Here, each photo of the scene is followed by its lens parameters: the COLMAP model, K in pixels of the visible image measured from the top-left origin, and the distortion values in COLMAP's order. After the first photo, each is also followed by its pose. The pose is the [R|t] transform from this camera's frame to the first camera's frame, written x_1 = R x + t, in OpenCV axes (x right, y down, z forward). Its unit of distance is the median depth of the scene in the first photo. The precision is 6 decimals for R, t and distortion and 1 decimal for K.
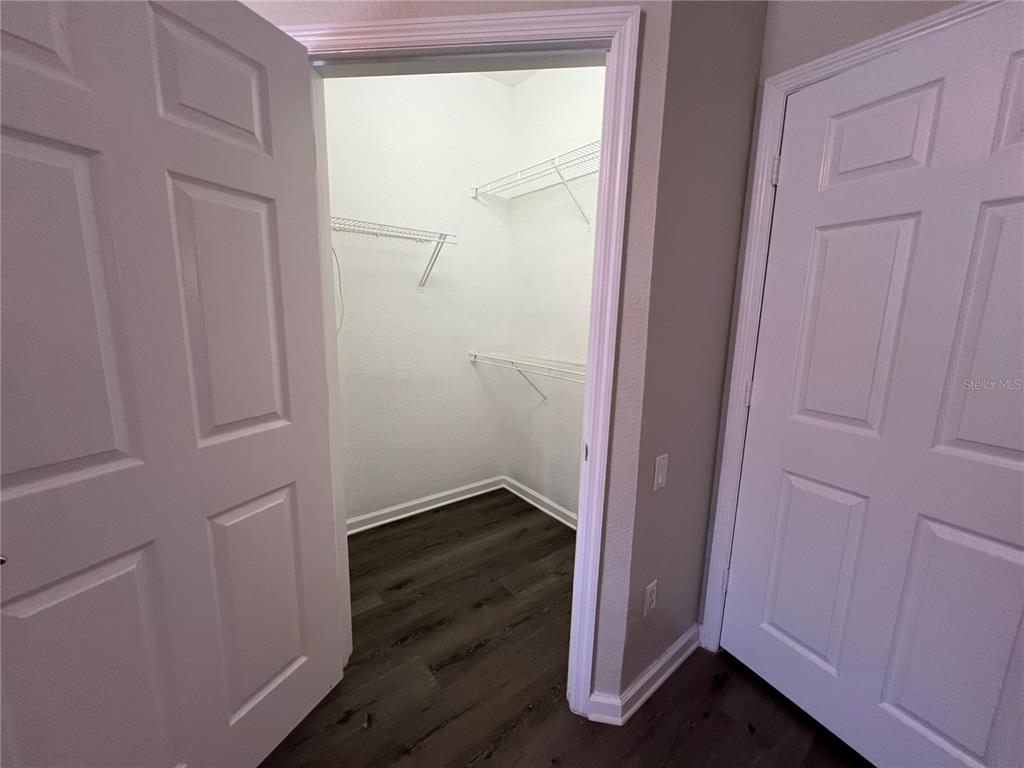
lens RADIAL K [[409.2, 0, 510.6], [0, 409.2, 382.9], [0, 0, 1]] dist [-0.000907, -0.000240]
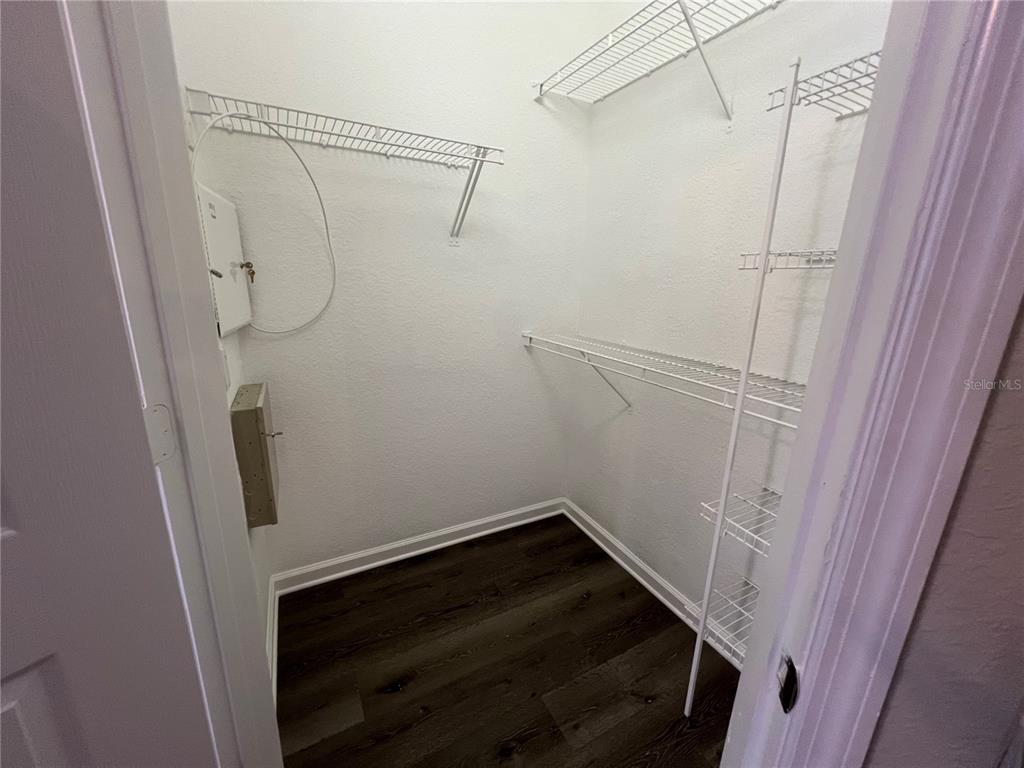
lens RADIAL K [[405.3, 0, 512.0], [0, 405.3, 384.0], [0, 0, 1]] dist [-0.001624, -0.000168]
pose [[0.984789, 0.050951, -0.166118, 0.002711], [-0.038129, 0.996107, 0.079486, -0.048154], [0.169521, -0.071943, 0.982897, 0.340980]]
